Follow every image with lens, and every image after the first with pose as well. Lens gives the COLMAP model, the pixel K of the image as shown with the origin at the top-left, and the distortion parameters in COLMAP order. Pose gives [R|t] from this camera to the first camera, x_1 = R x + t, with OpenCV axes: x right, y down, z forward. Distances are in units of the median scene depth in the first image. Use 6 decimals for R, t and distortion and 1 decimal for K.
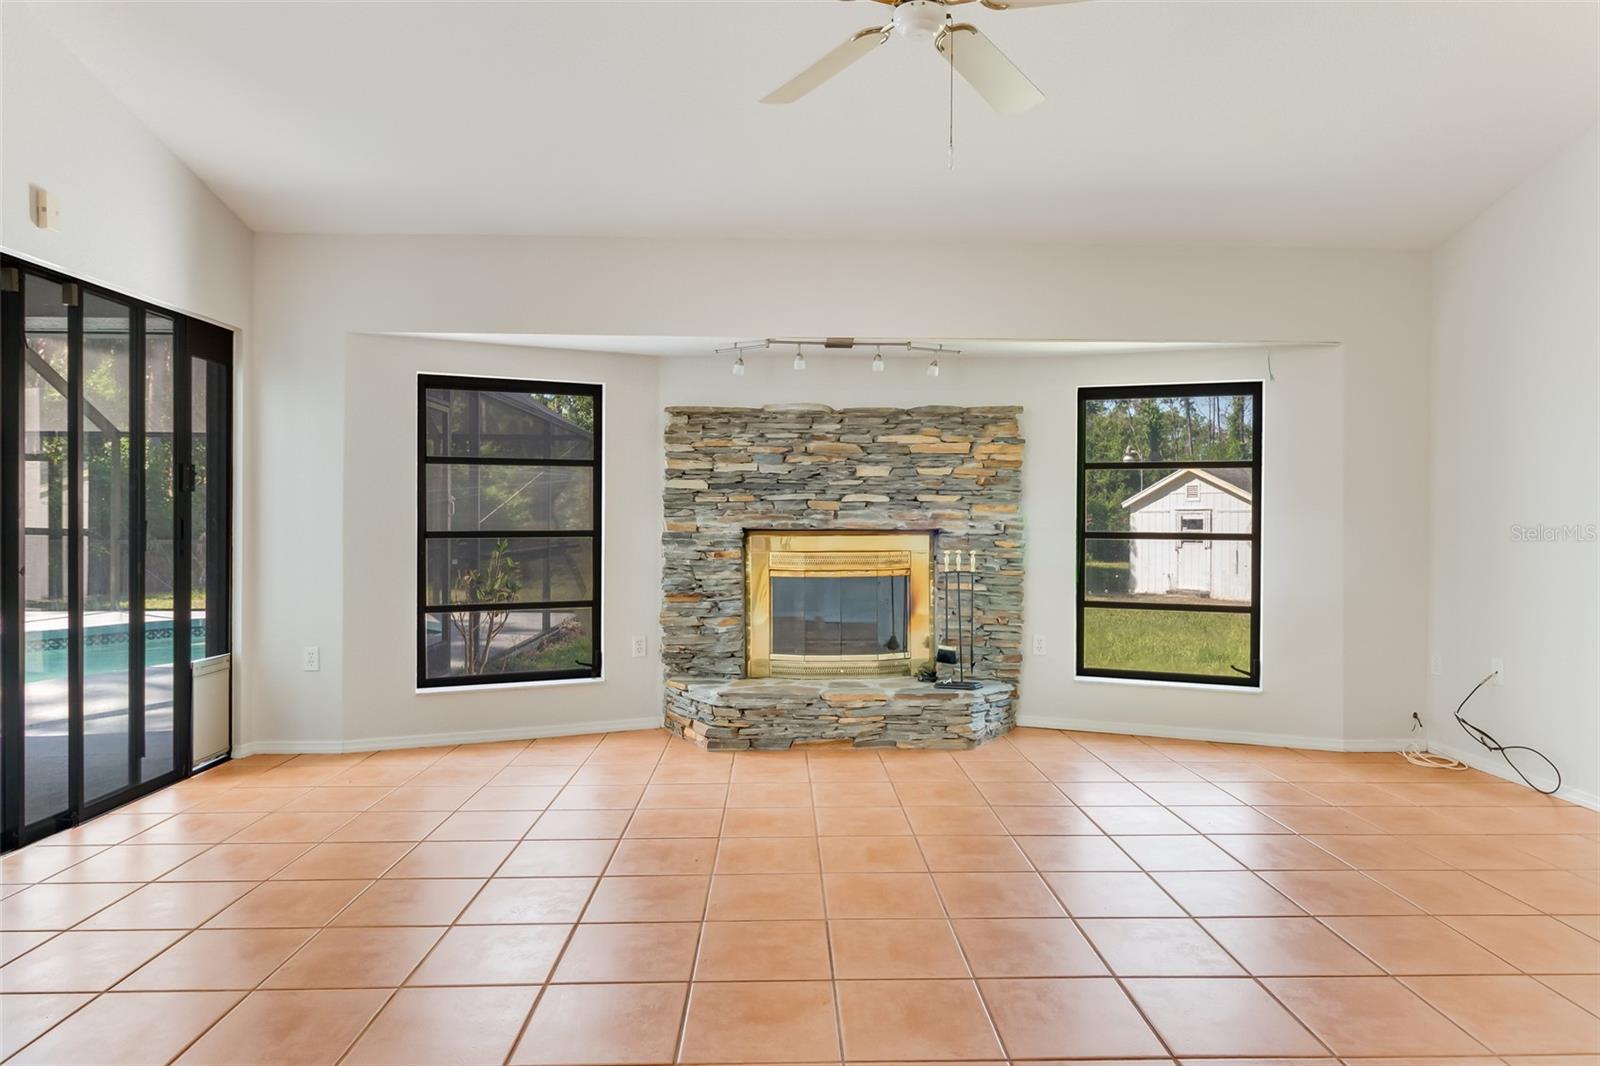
lens RADIAL K [[937.1, 0, 809.9], [0, 937.1, 527.6], [0, 0, 1]] dist [0.001558, 0.002404]
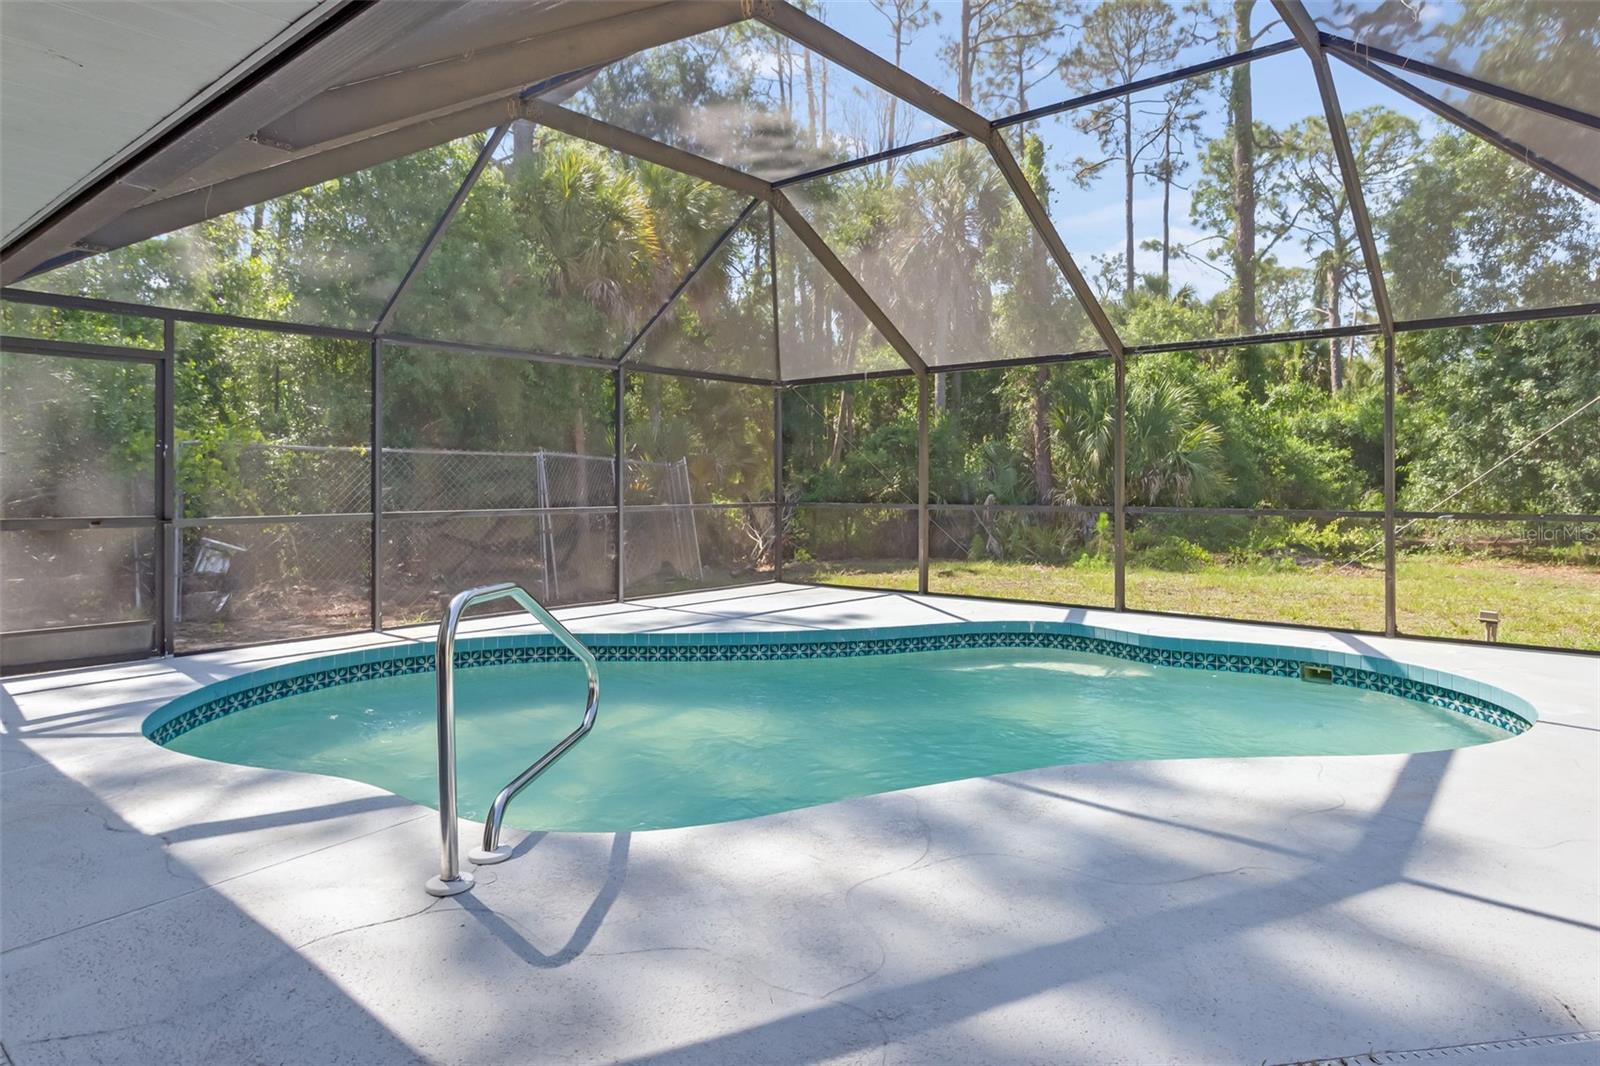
lens RADIAL K [[937.6, 0, 805.8], [0, 937.6, 471.3], [0, 0, 1]] dist [-0.006102, 0.001202]
pose [[0.741766, -0.014201, -0.670508, -0.707775], [0.001345, 0.999805, -0.019687, 0.000267], [0.670657, 0.013701, 0.741641, 0.855052]]
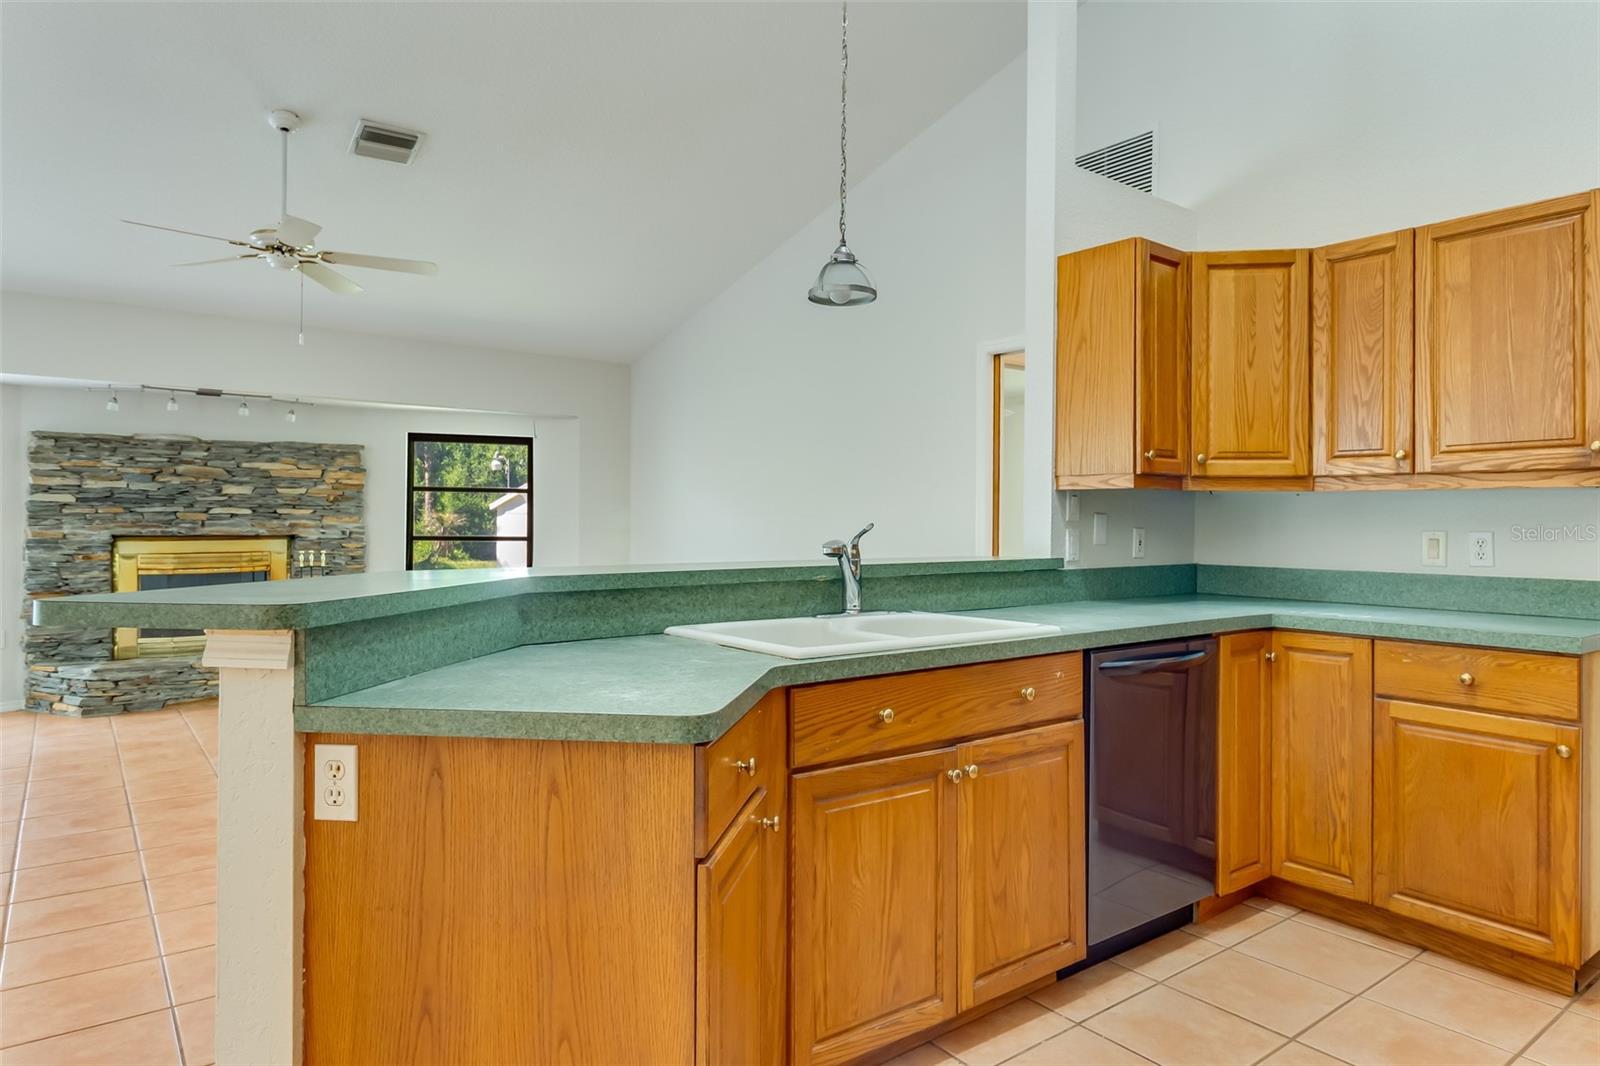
lens RADIAL K [[963.3, 0, 816.8], [0, 963.3, 517.7], [0, 0, 1]] dist [-0.001177, -0.001704]
pose [[0.808849, 0.004587, 0.587999, -0.065940], [0.000503, 0.999964, -0.008493, -0.010561], [-0.588016, 0.007166, 0.808817, -0.532059]]
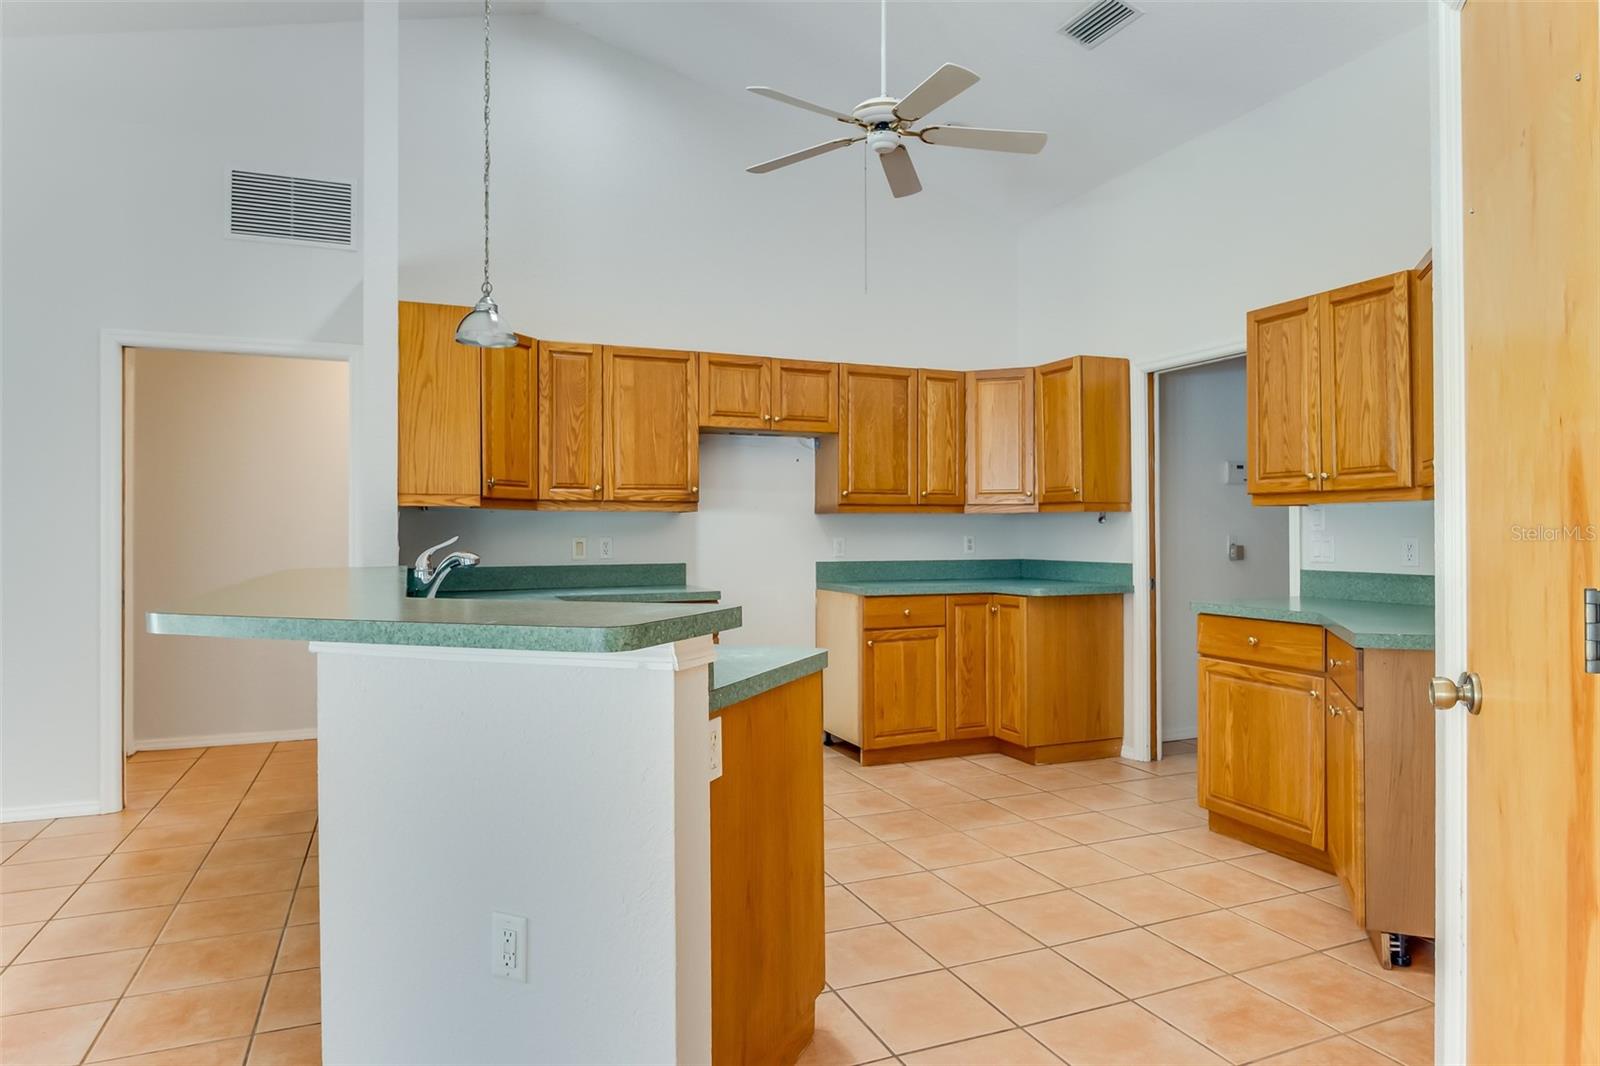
lens RADIAL K [[955.2, 0, 813.6], [0, 955.2, 526.0], [0, 0, 1]] dist [0.001972, 0.000762]
pose [[-0.366397, 0.002946, 0.930454, -0.365028], [0.010562, 0.999944, 0.000994, -0.017098], [-0.930399, 0.010192, -0.366407, -0.108221]]
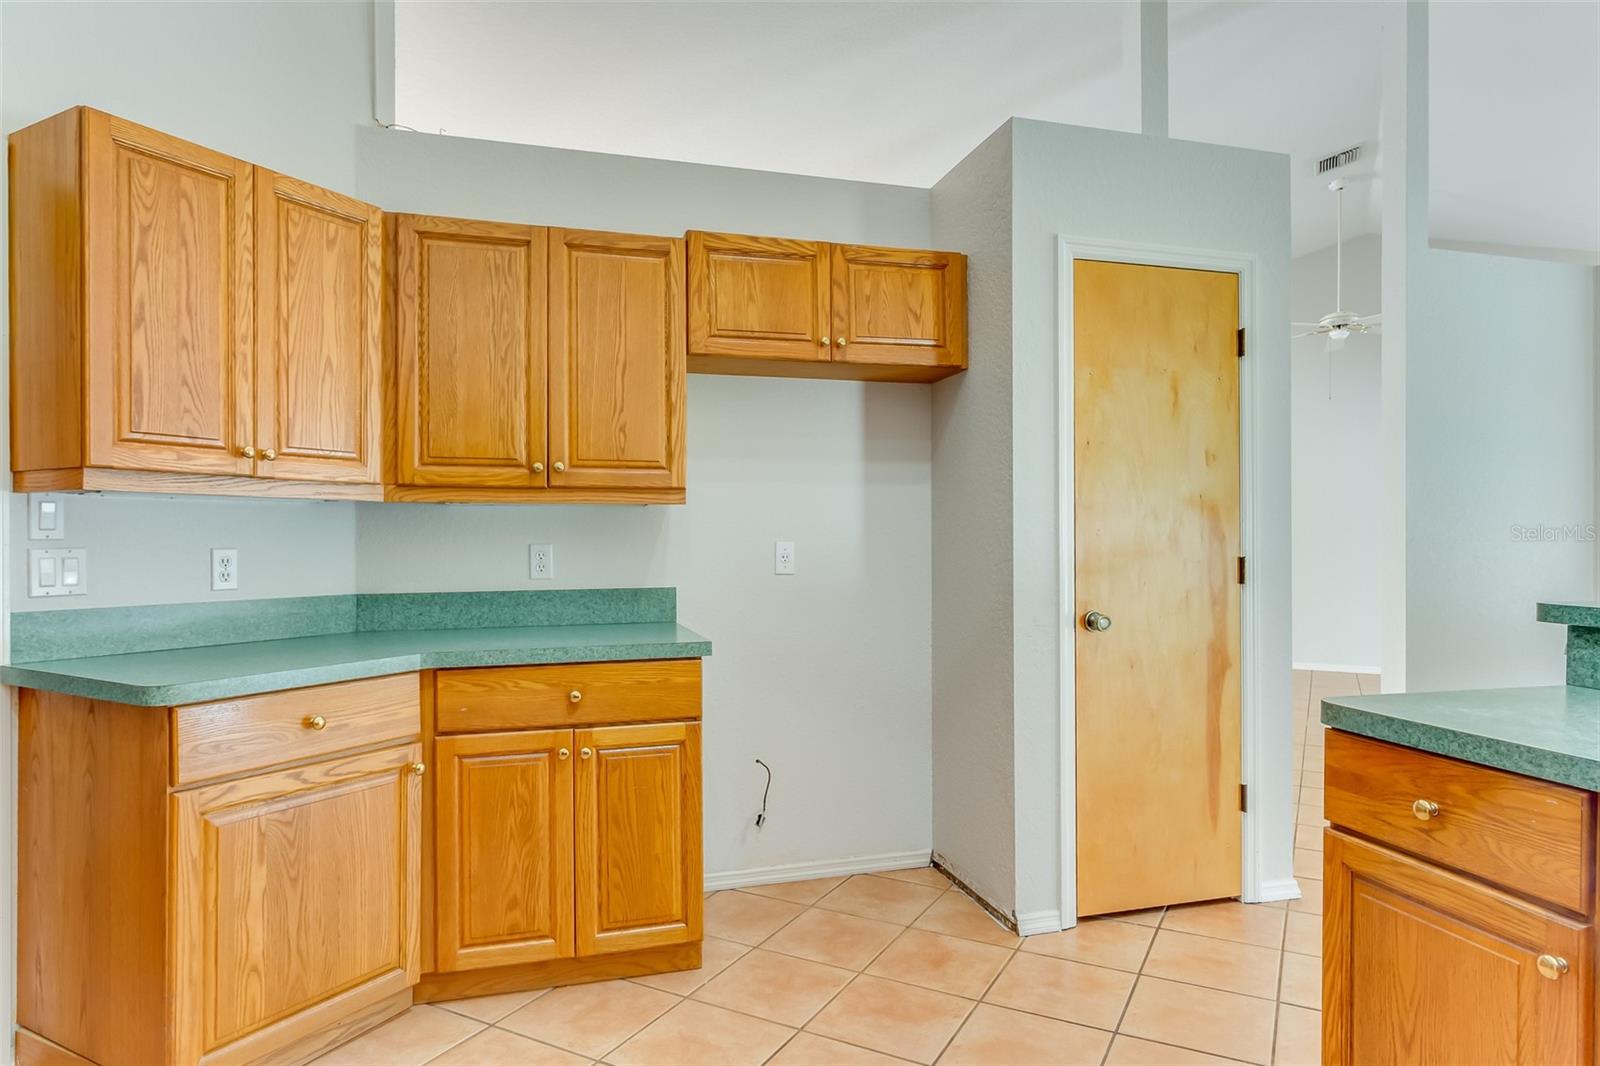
lens RADIAL K [[949.9, 0, 815.5], [0, 949.9, 534.2], [0, 0, 1]] dist [0.008063, -0.001338]
pose [[-0.496750, -0.006874, -0.867867, 0.457711], [-0.010002, 0.999948, -0.002195, -0.012671], [0.867836, 0.007590, -0.496792, -0.273409]]
